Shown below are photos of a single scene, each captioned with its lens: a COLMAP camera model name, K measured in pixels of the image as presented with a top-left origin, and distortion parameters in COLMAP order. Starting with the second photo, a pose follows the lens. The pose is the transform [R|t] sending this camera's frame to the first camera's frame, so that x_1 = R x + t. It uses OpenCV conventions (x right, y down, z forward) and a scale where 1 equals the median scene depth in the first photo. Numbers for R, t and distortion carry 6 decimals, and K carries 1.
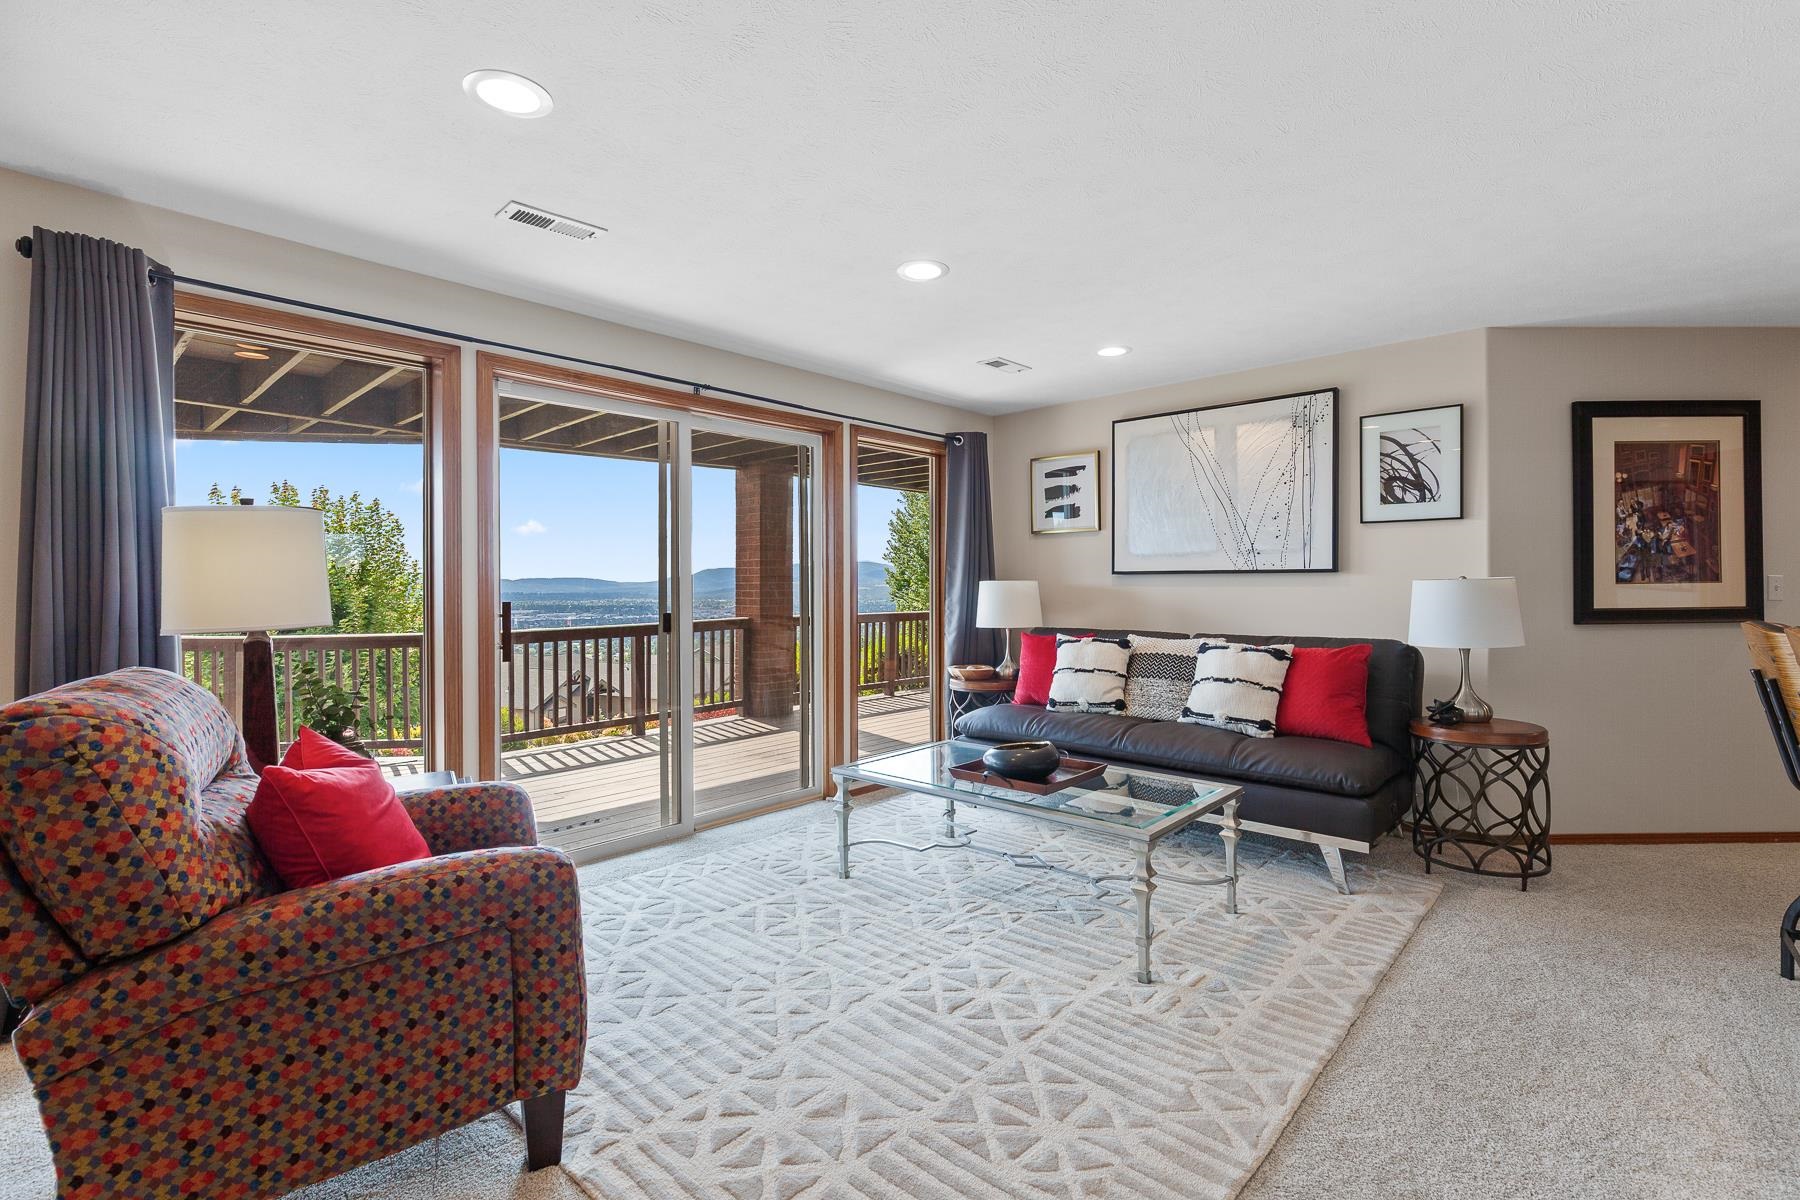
lens RADIAL K [[803.7, 0, 906.4], [0, 803.7, 580.3], [0, 0, 1]] dist [-0.000393, -0.000052]
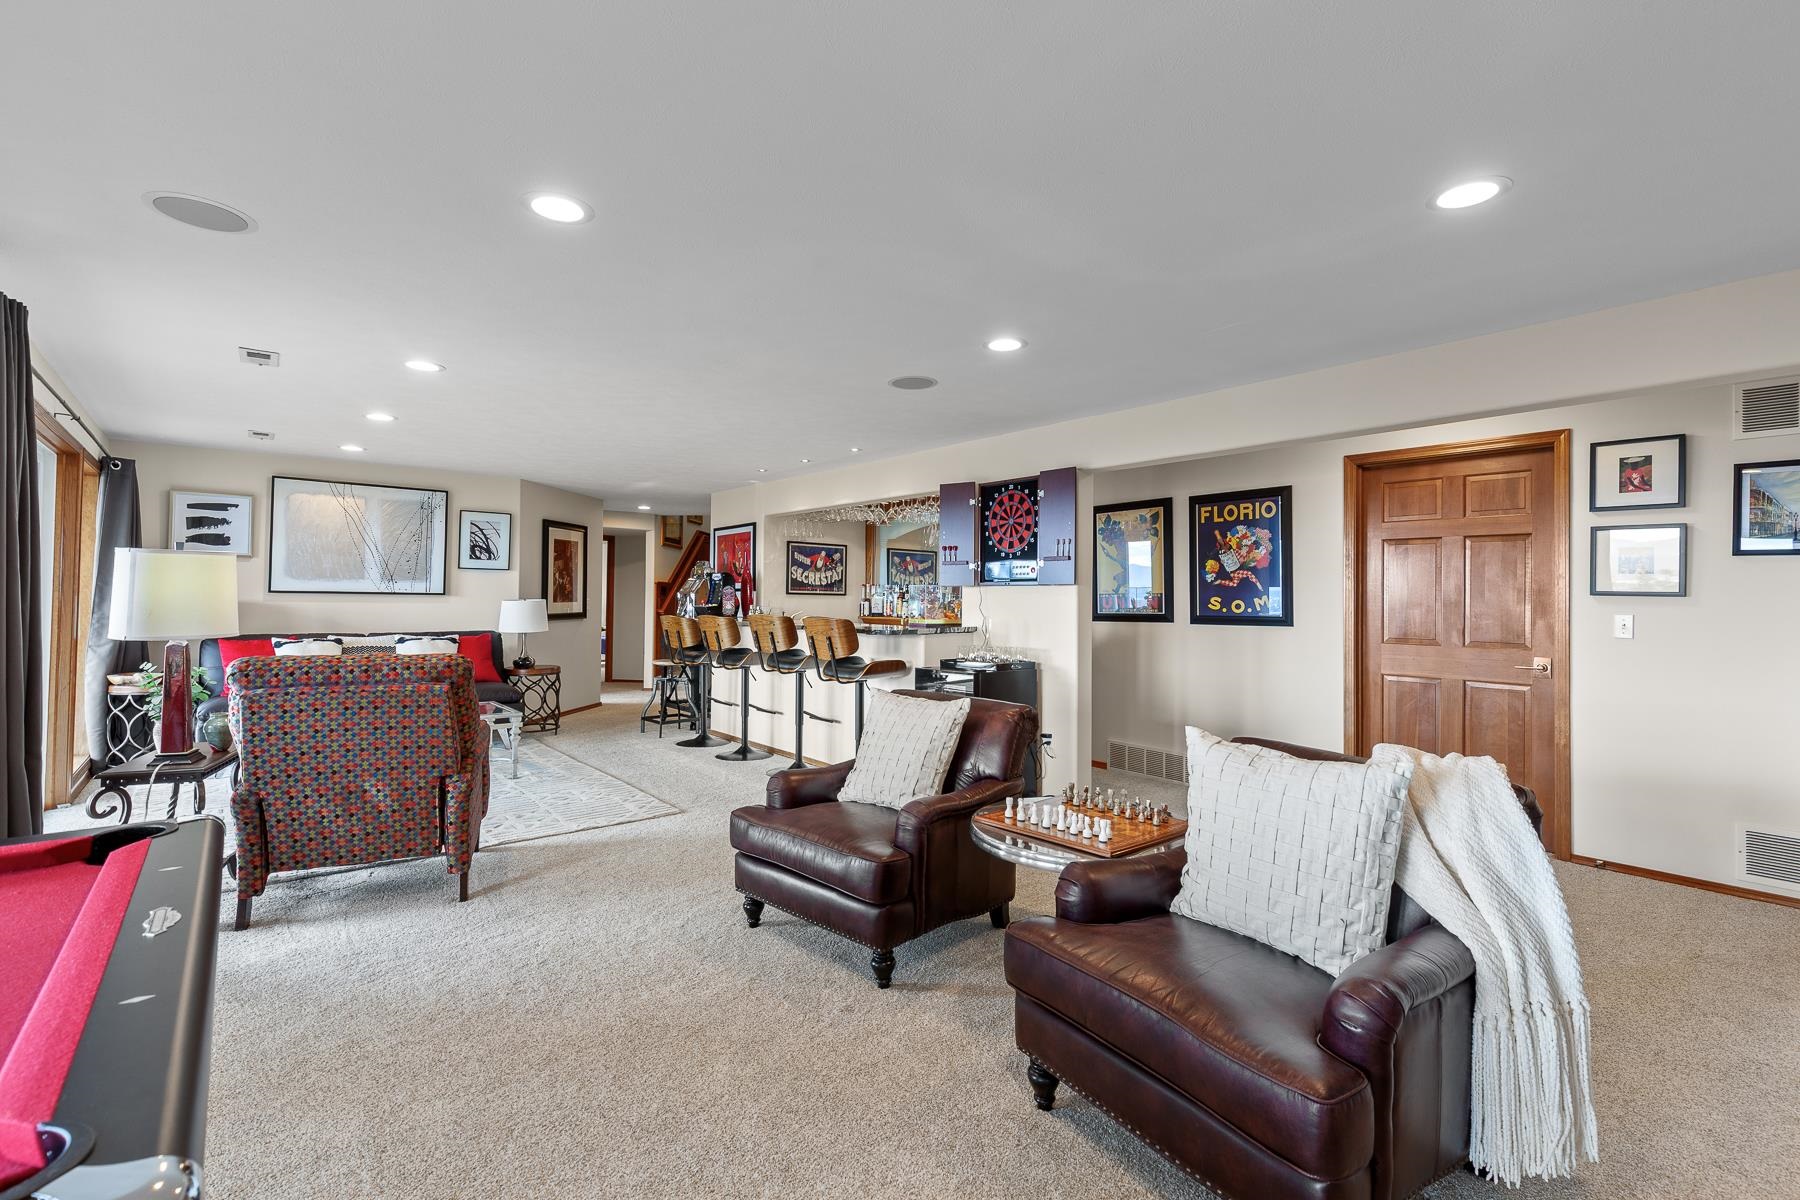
lens RADIAL K [[803.7, 0, 906.4], [0, 803.7, 580.3], [0, 0, 1]] dist [-0.000393, -0.000052]
pose [[0.132619, 0.029571, 0.990726, -1.123529], [-0.016280, 0.999485, -0.027653, -0.010784], [-0.991033, -0.012461, 0.133032, -0.248485]]
